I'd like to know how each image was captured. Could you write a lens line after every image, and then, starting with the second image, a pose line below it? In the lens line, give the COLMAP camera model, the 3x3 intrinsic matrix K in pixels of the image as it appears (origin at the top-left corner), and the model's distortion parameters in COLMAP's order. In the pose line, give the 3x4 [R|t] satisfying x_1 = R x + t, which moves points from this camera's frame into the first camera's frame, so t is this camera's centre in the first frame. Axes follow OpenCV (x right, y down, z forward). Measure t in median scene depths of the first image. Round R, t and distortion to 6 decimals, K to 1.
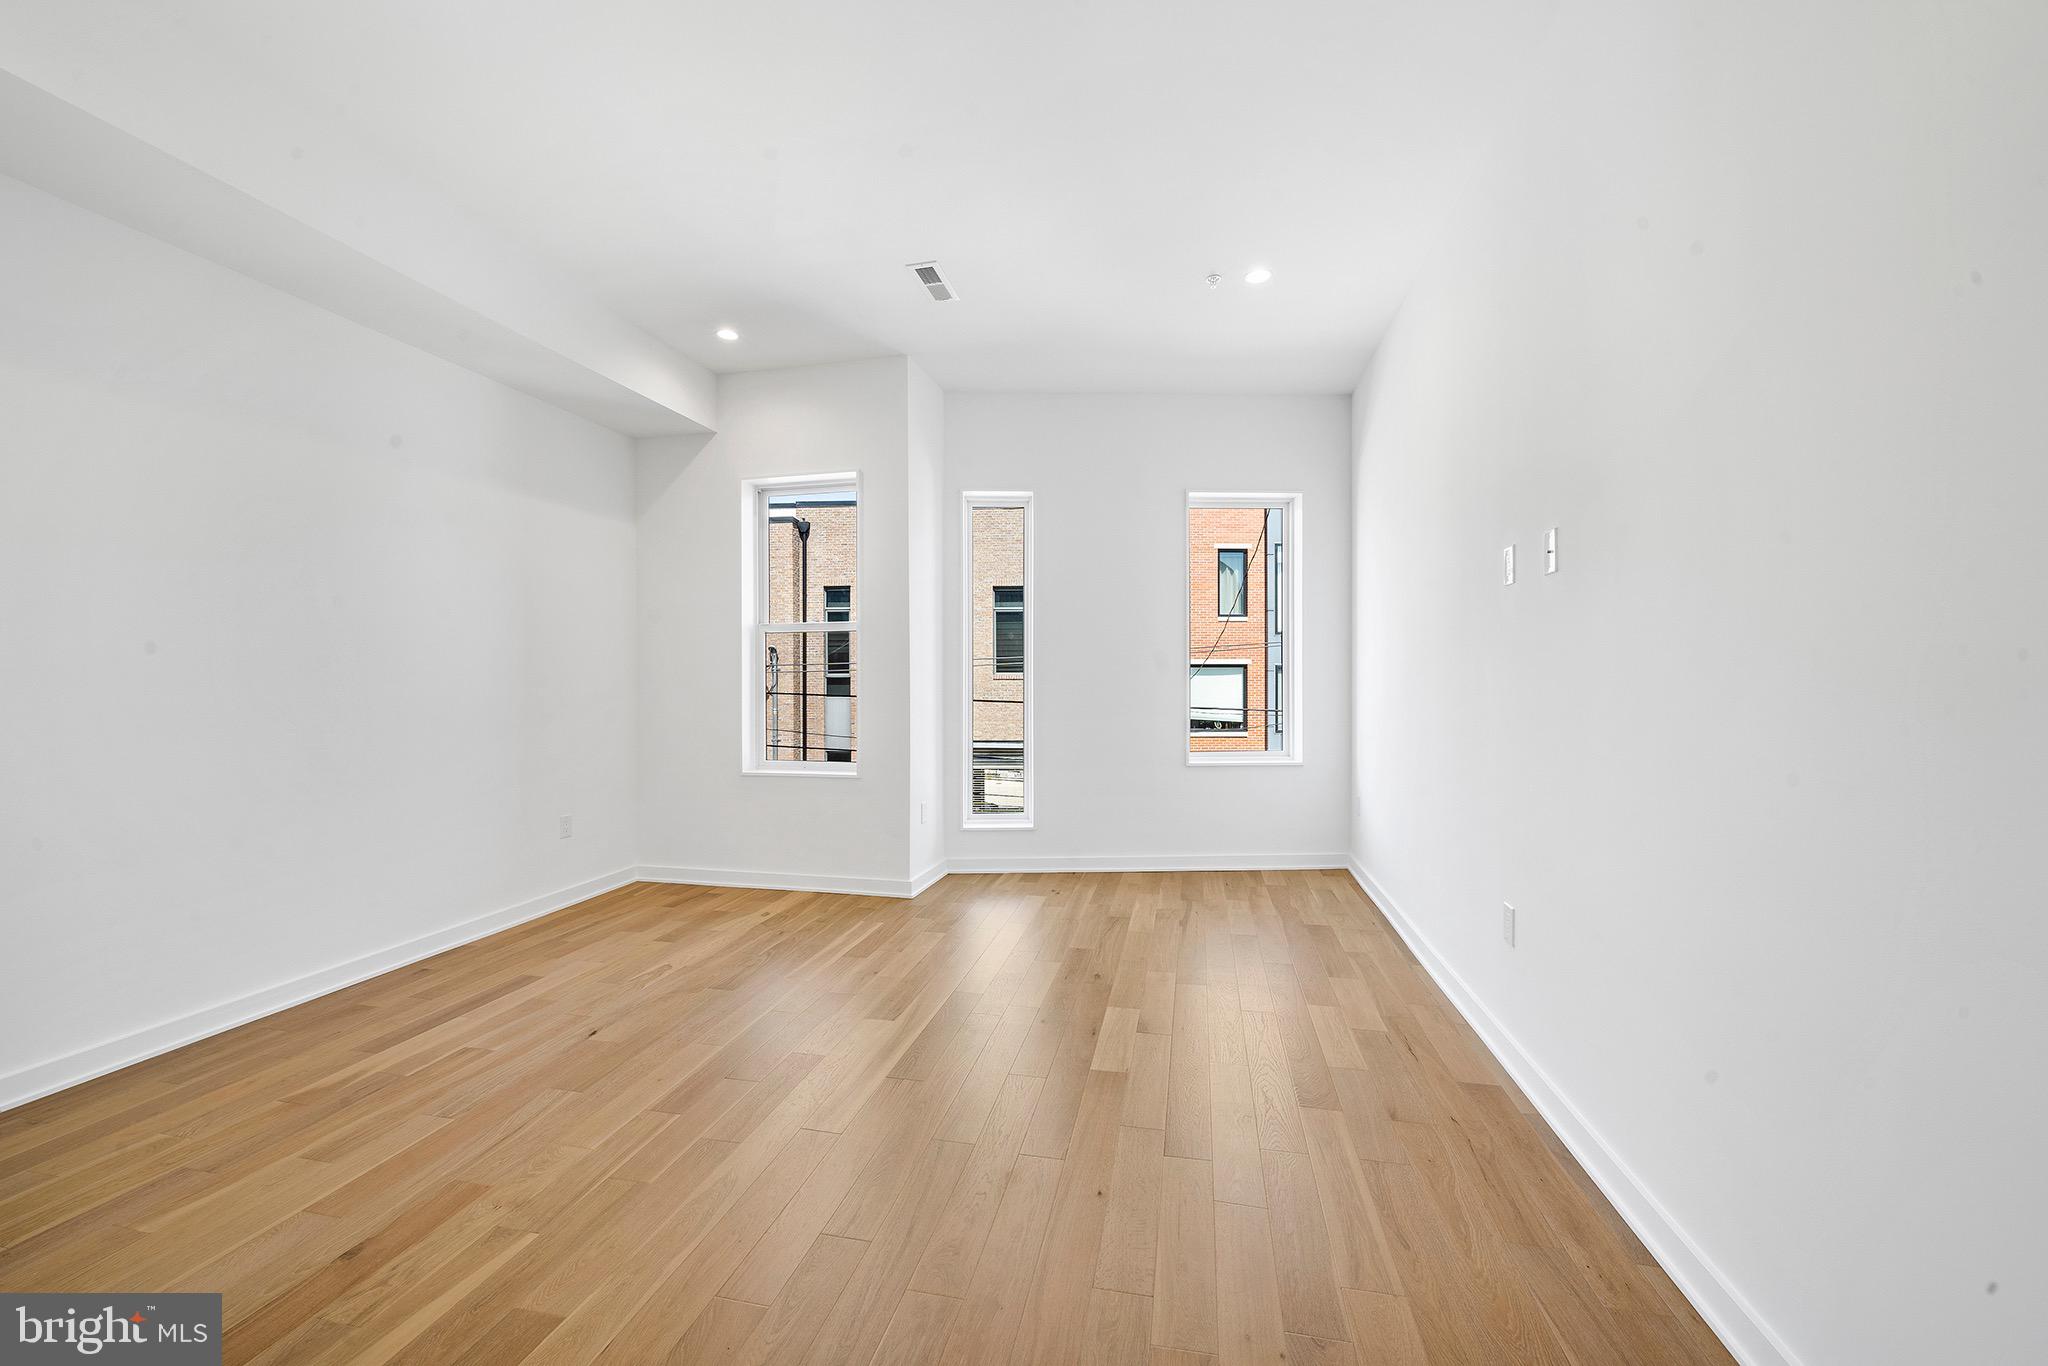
lens RADIAL K [[786.8, 0, 1025.9], [0, 786.8, 685.4], [0, 0, 1]] dist [-0.000626, -0.000603]
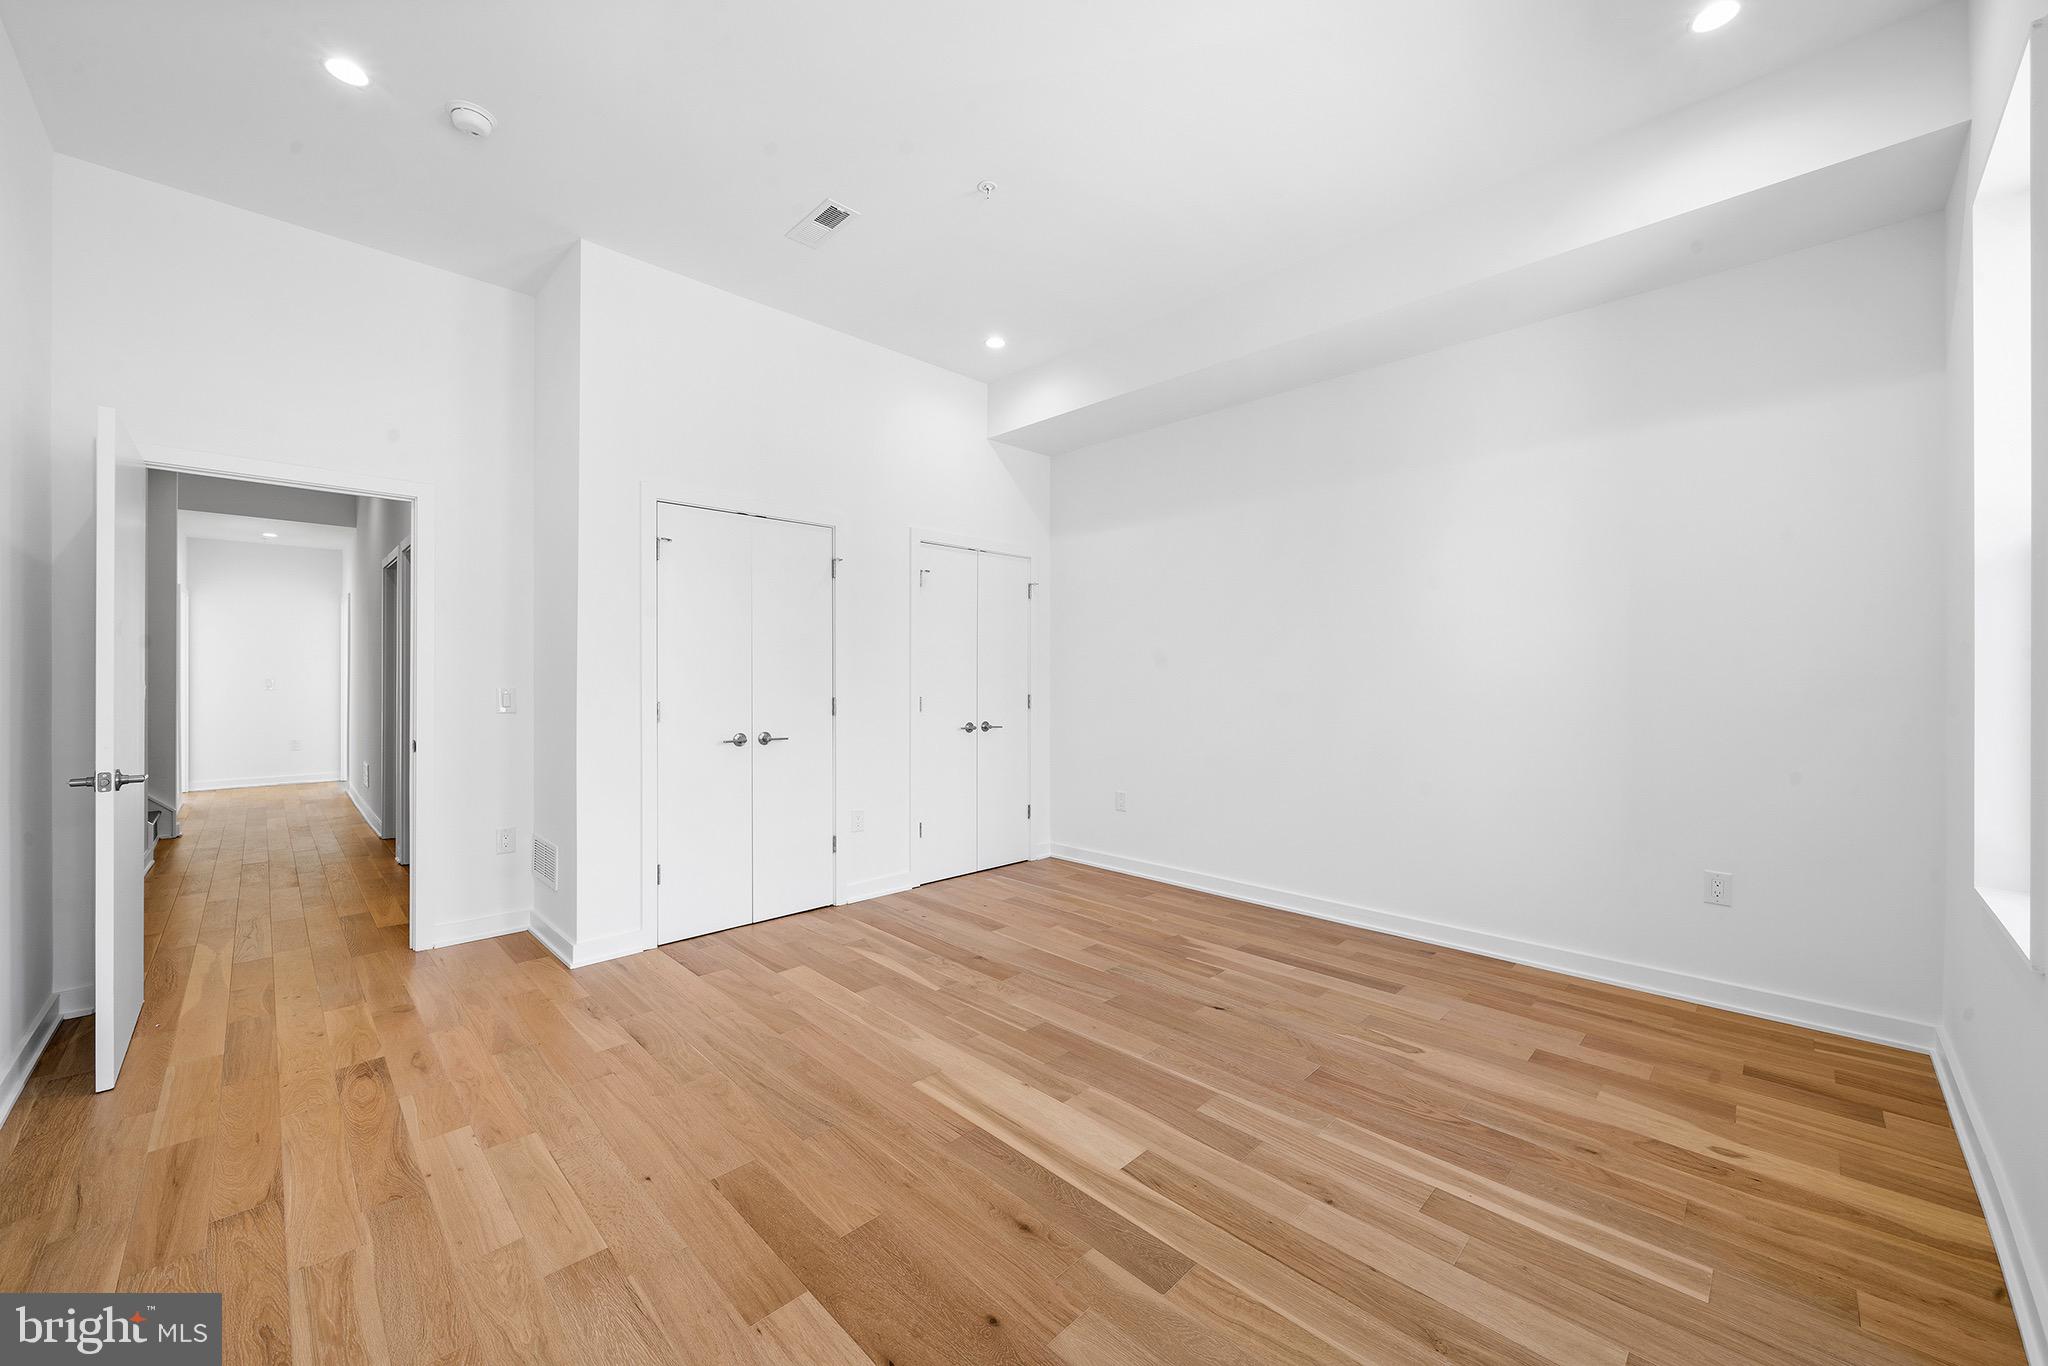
lens RADIAL K [[786.8, 0, 1021.5], [0, 786.8, 672.9], [0, 0, 1]] dist [-0.000626, -0.000603]
pose [[-0.545636, 0.003183, -0.838016, 0.409952], [-0.004419, 0.999968, 0.006675, -0.008351], [0.838010, 0.007345, -0.545605, 1.179849]]
